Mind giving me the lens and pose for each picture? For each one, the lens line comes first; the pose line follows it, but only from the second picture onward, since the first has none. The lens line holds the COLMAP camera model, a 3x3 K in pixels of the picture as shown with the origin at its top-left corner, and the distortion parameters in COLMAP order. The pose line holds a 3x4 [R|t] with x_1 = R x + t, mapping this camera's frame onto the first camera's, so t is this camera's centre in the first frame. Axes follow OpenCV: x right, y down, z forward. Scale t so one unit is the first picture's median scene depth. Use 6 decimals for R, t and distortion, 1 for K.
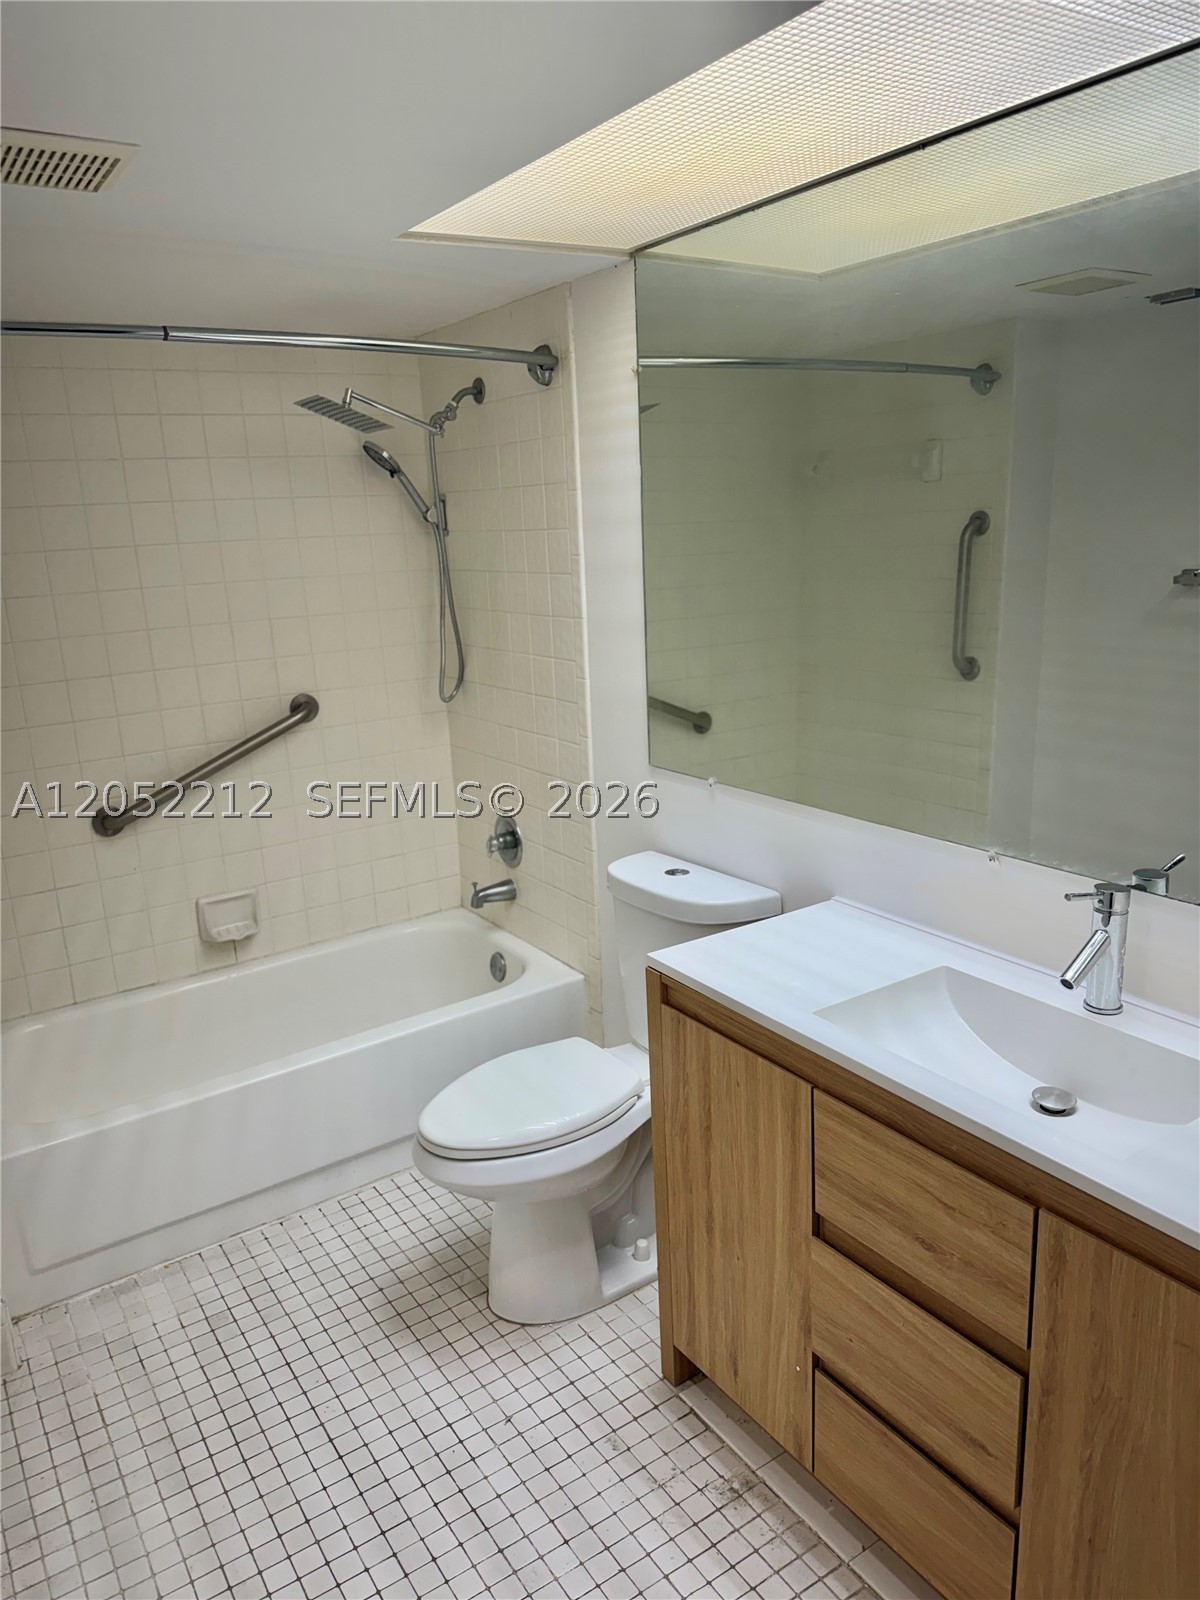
lens RADIAL K [[1140.7, 0, 594.1], [0, 1140.7, 798.8], [0, 0, 1]] dist [0.030684, -0.036360]
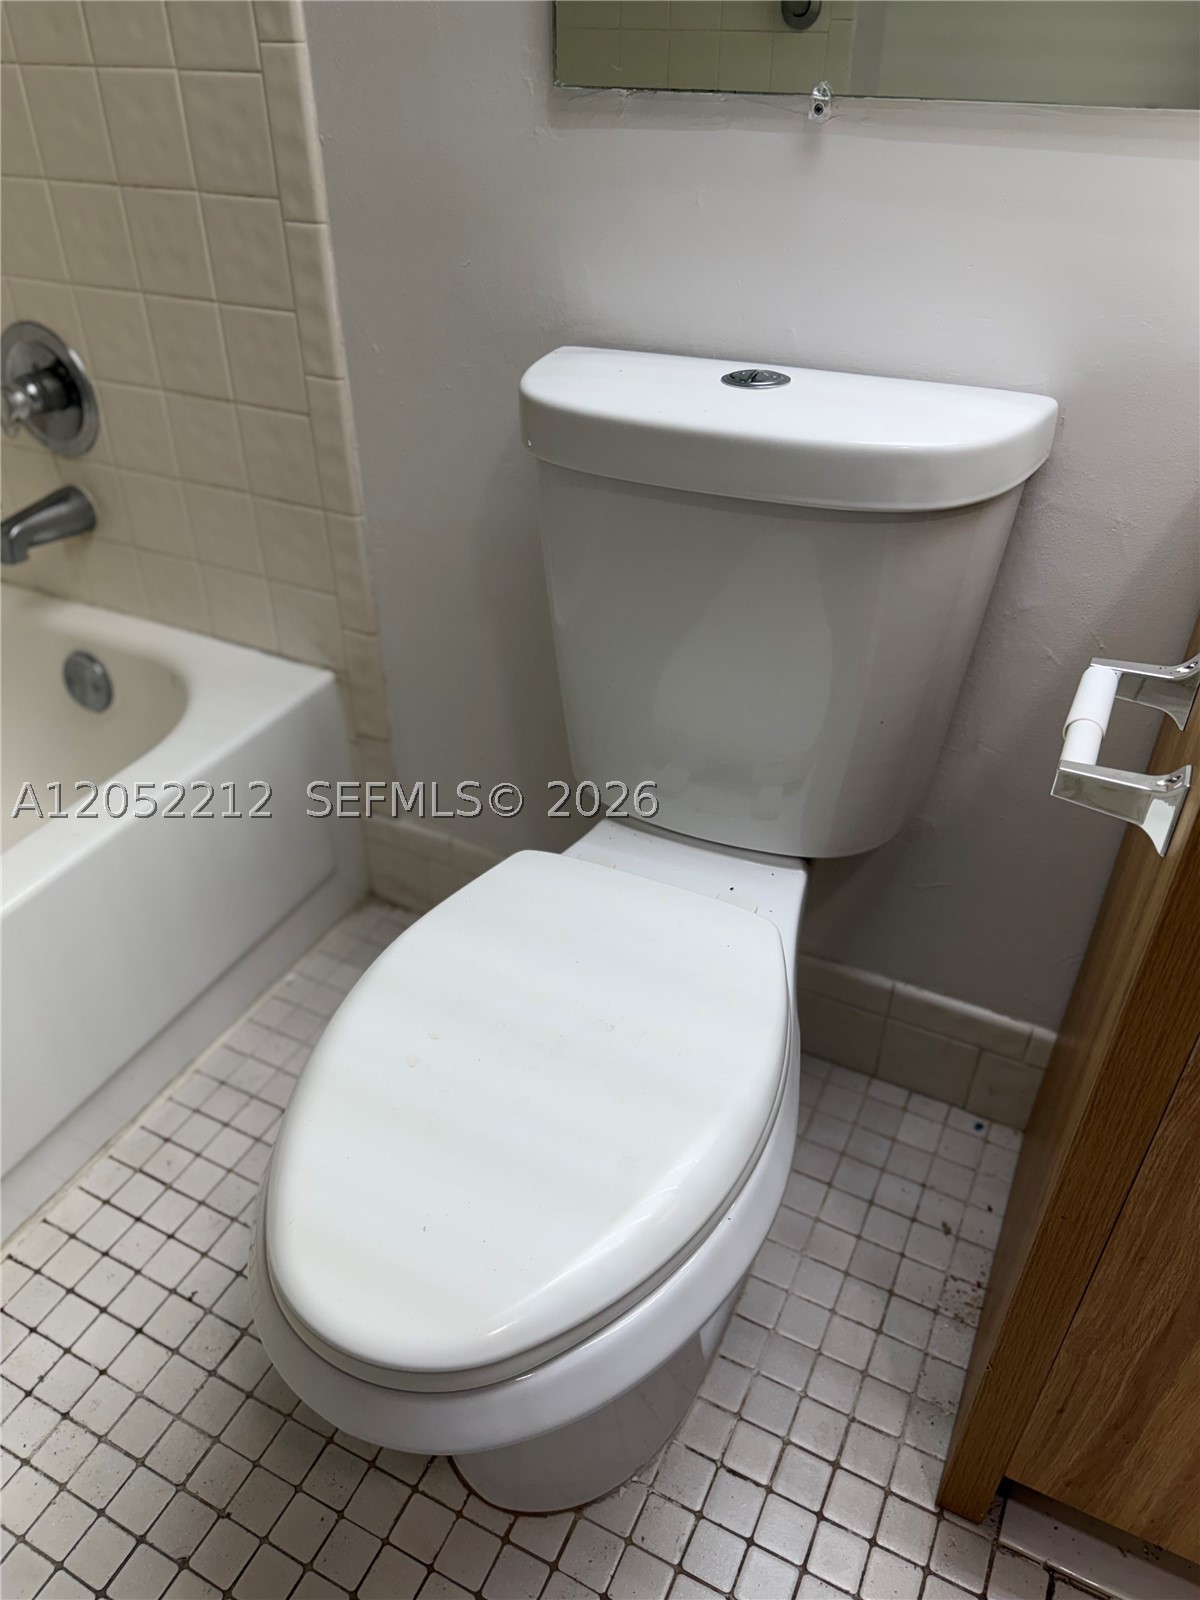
lens RADIAL K [[1151.7, 0, 602.1], [0, 1151.7, 827.4], [0, 0, 1]] dist [-0.002548, -0.003117]
pose [[0.865659, -0.257657, 0.429241, -0.208809], [0.082069, 0.918829, 0.386029, 0.064110], [-0.493862, -0.298942, 0.816538, 0.856471]]
